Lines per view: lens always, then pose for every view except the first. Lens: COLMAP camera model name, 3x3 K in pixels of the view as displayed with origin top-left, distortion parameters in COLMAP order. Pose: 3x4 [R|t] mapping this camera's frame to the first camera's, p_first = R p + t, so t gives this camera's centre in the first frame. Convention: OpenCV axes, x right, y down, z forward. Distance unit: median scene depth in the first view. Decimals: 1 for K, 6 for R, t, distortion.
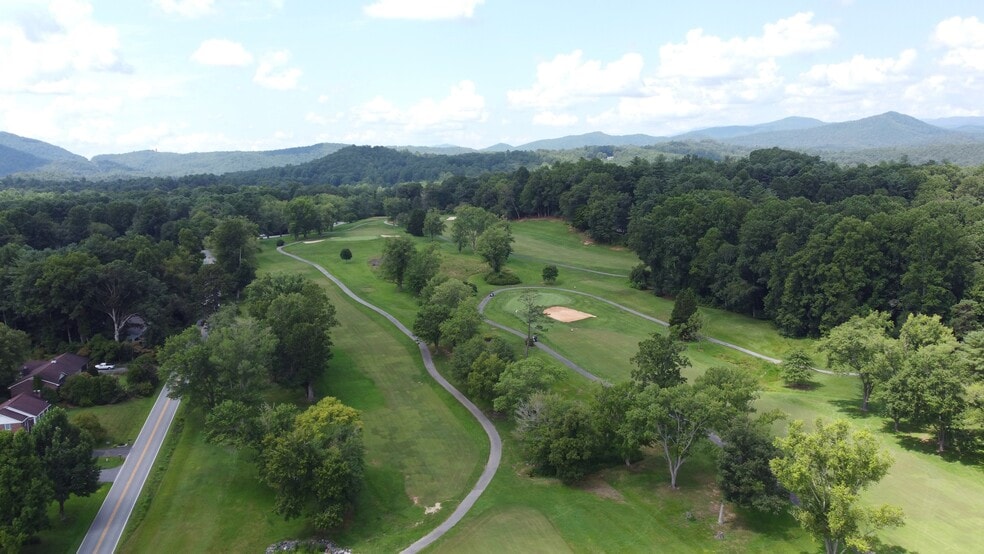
lens RADIAL K [[780.4, 0, 493.1], [0, 780.4, 281.3], [0, 0, 1]] dist [0.002460, -0.003506]
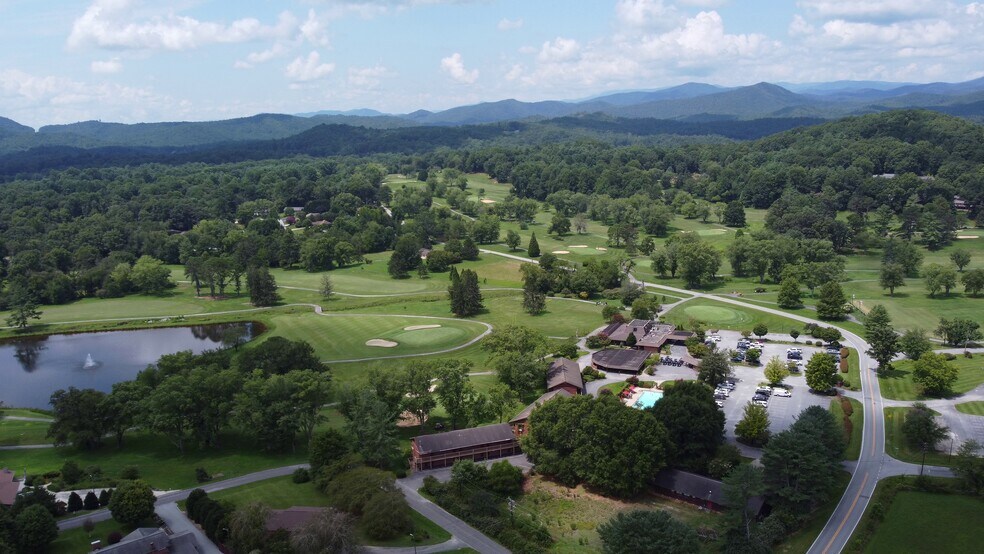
lens RADIAL K [[780.4, 0, 493.1], [0, 780.4, 281.3], [0, 0, 1]] dist [0.002460, -0.003506]
pose [[0.994346, -0.027511, 0.102562, -0.136158], [0.022685, 0.998593, 0.047925, 0.132794], [-0.103736, -0.045328, 0.993571, -1.344645]]
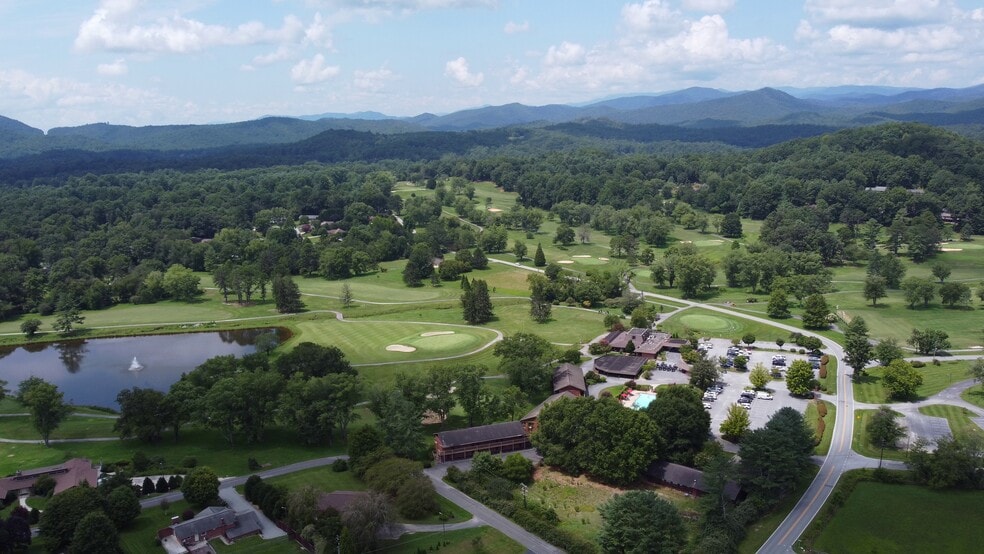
lens RADIAL K [[780.4, 0, 493.1], [0, 780.4, 281.3], [0, 0, 1]] dist [0.002460, -0.003506]
pose [[0.994902, -0.021903, 0.098434, -0.150864], [0.017569, 0.998847, 0.044681, 0.120281], [-0.099300, -0.042724, 0.994140, -1.411854]]
